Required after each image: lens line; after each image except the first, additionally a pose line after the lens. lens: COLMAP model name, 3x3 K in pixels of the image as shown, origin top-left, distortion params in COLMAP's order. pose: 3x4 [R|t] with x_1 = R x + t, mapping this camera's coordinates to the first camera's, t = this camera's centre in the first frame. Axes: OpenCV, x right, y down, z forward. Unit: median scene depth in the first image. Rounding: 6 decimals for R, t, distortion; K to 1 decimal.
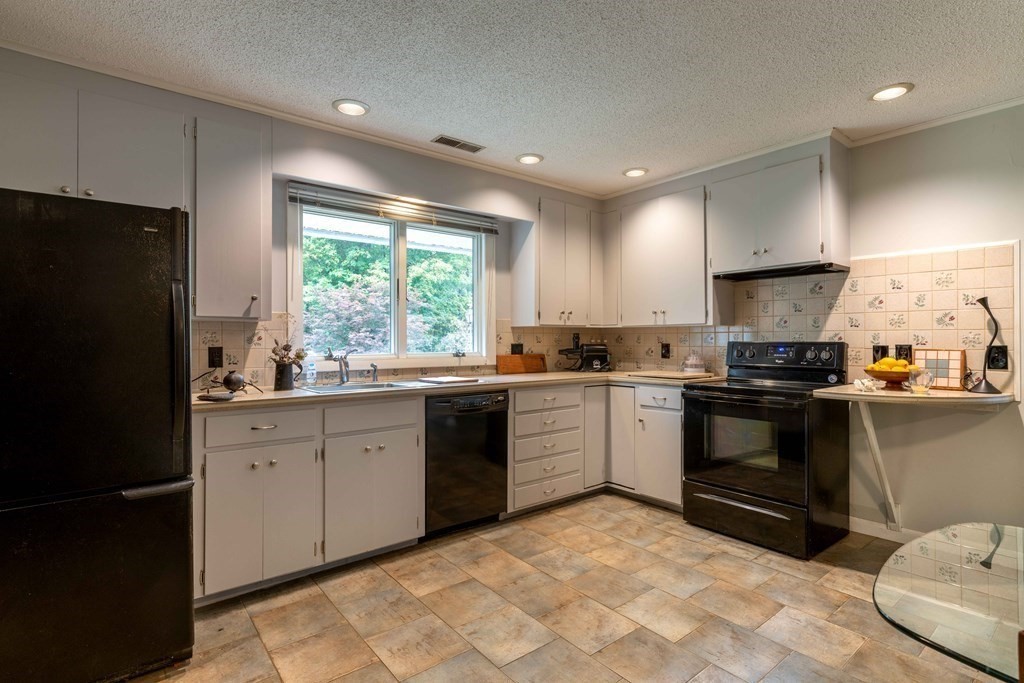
lens RADIAL K [[506.2, 0, 513.6], [0, 506.2, 336.6], [0, 0, 1]] dist [-0.004034, -0.000678]
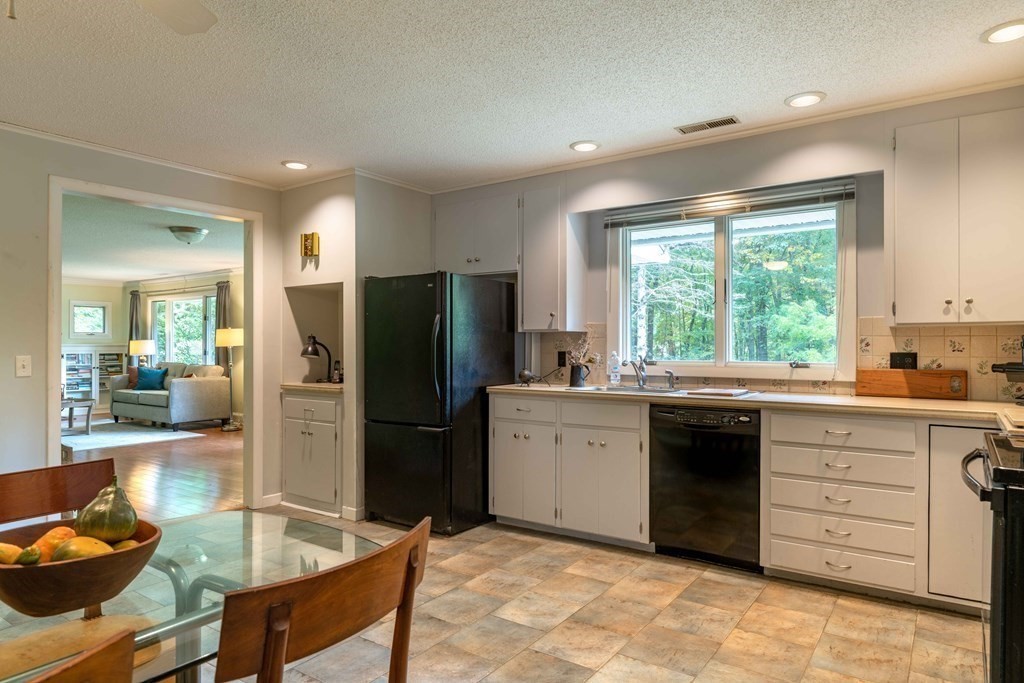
lens RADIAL K [[623.1, 0, 516.8], [0, 623.1, 343.8], [0, 0, 1]] dist [-0.002419, 0.000599]
pose [[0.281926, -0.000180, -0.959436, 0.873757], [0.006968, 0.999974, 0.001860, -0.003182], [0.959411, -0.007210, 0.281920, 0.387721]]
